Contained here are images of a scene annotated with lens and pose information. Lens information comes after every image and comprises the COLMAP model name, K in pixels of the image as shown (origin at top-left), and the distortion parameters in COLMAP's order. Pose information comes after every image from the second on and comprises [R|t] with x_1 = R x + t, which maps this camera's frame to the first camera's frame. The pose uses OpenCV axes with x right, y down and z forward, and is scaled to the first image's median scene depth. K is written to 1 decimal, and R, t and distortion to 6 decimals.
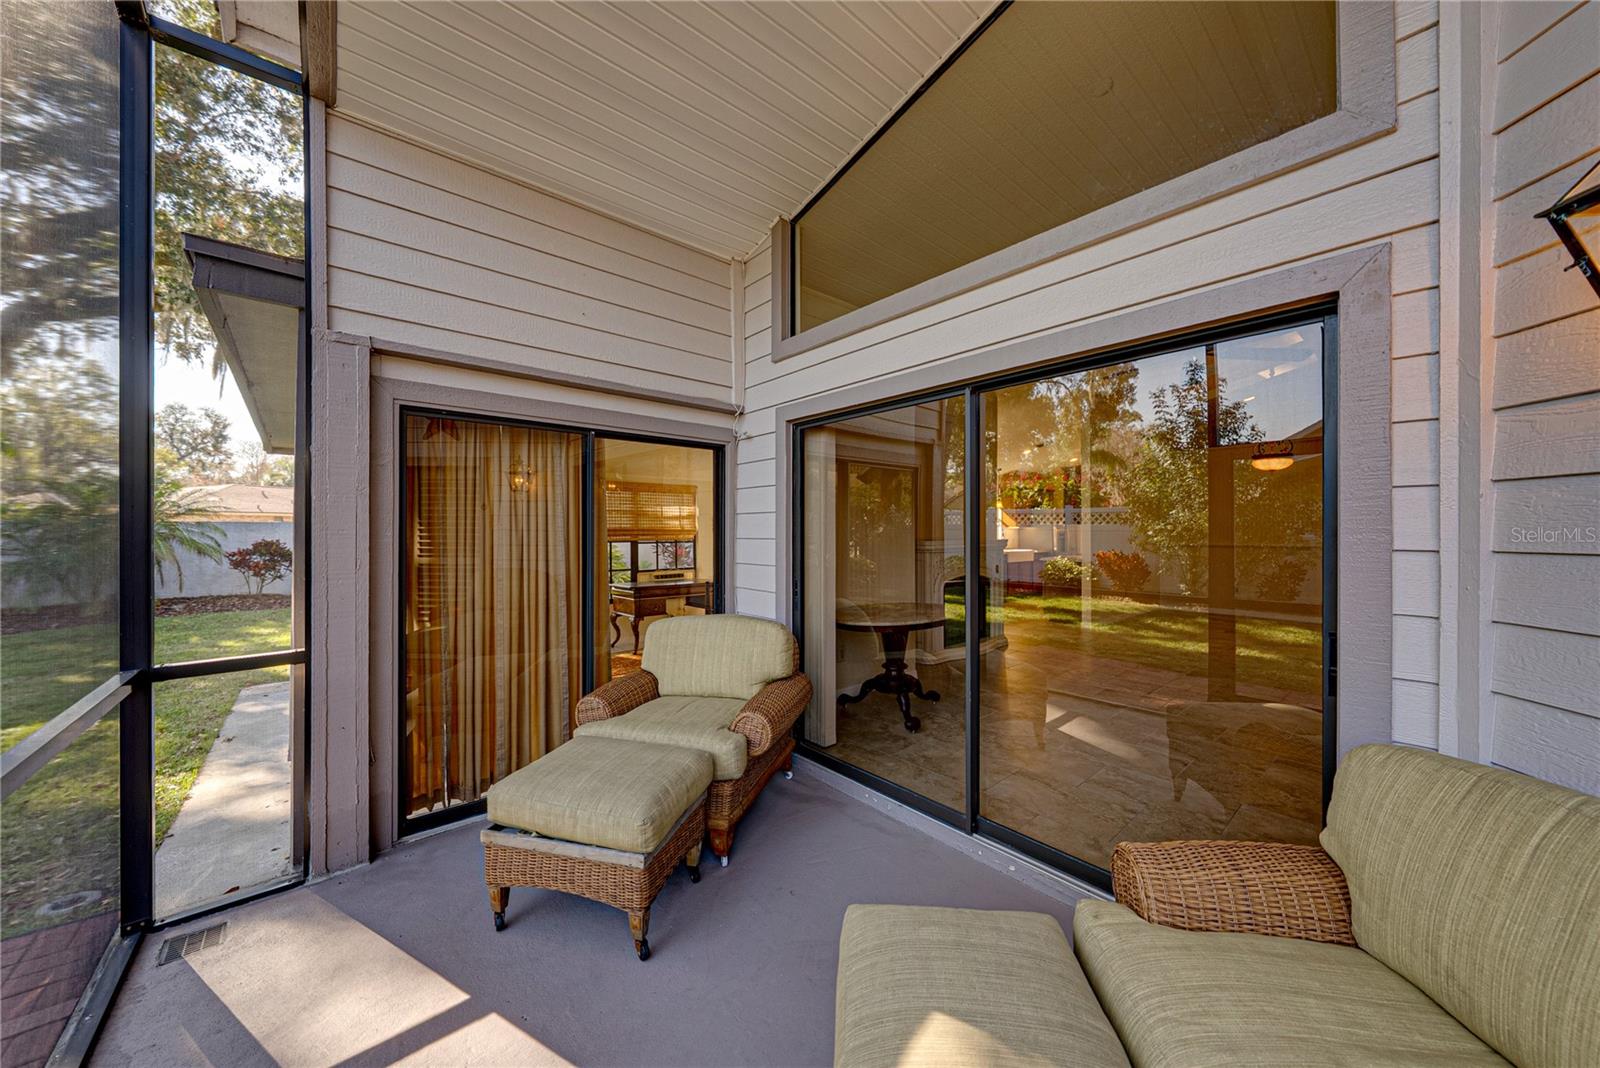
lens RADIAL K [[550.9, 0, 801.7], [0, 550.9, 532.3], [0, 0, 1]] dist [-0.007386, 0.001967]
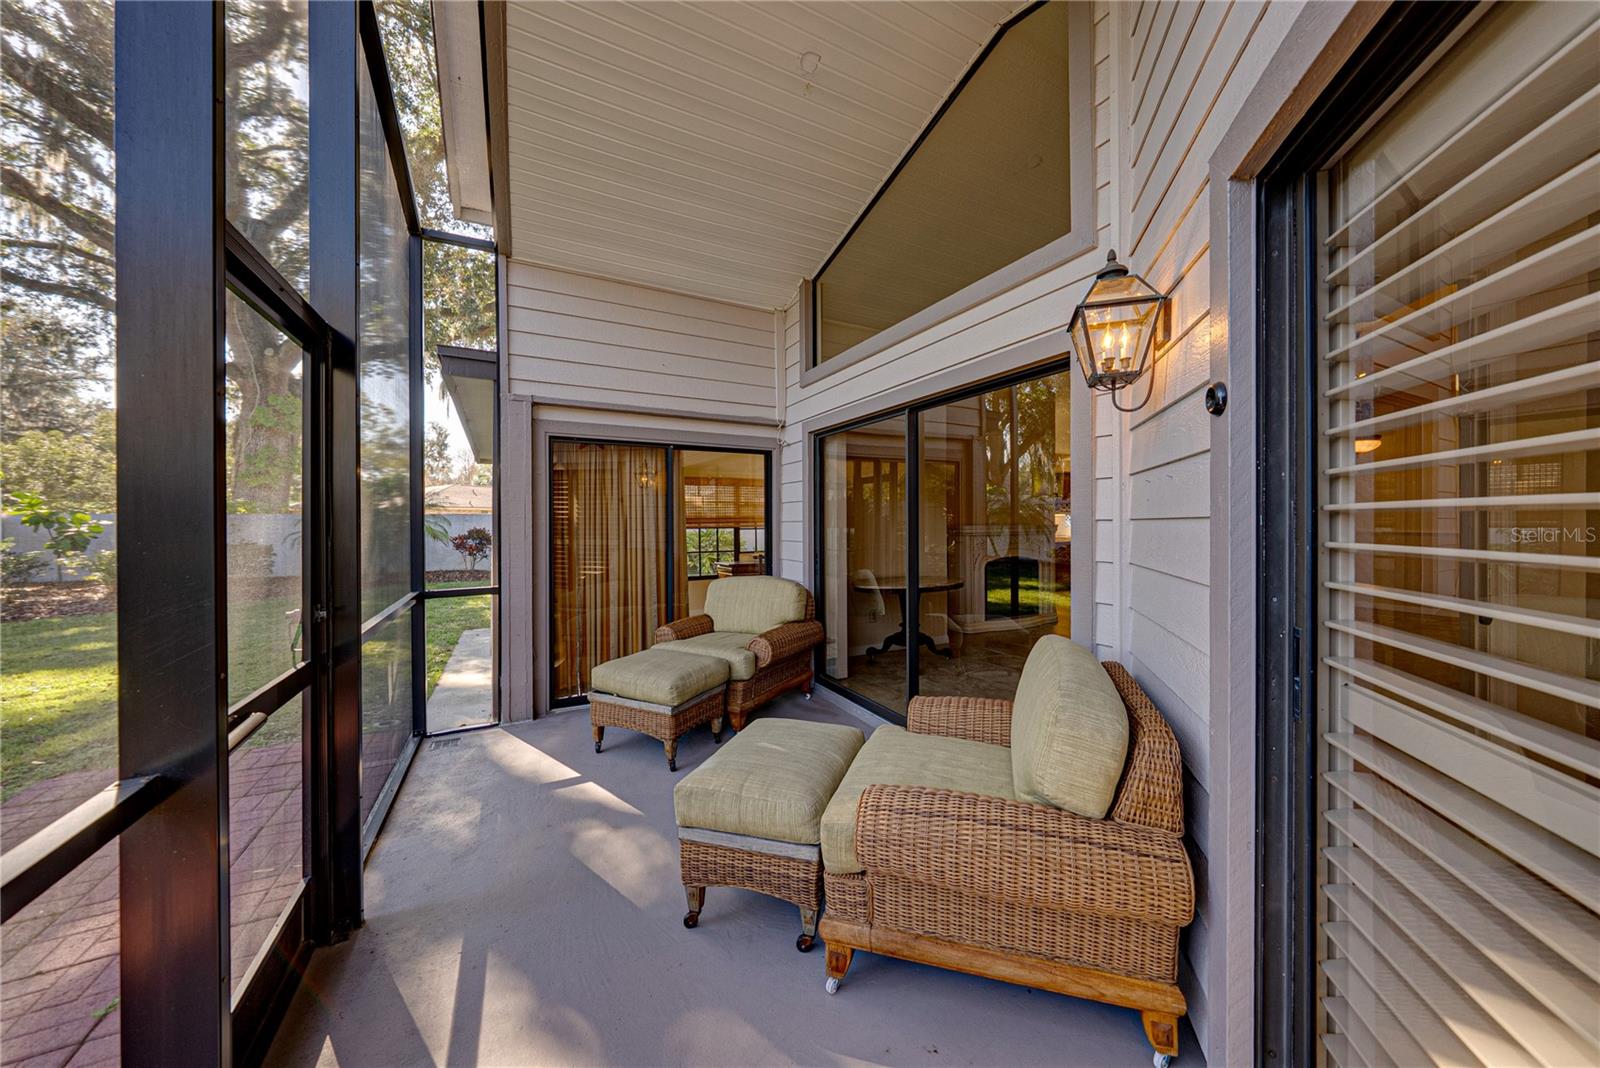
lens RADIAL K [[550.9, 0, 818.2], [0, 550.9, 527.1], [0, 0, 1]] dist [-0.007386, 0.001967]
pose [[0.976750, -0.001247, -0.214378, 0.290235], [0.002911, 0.999968, 0.007445, 0.017243], [0.214362, -0.007896, 0.976722, -0.304233]]
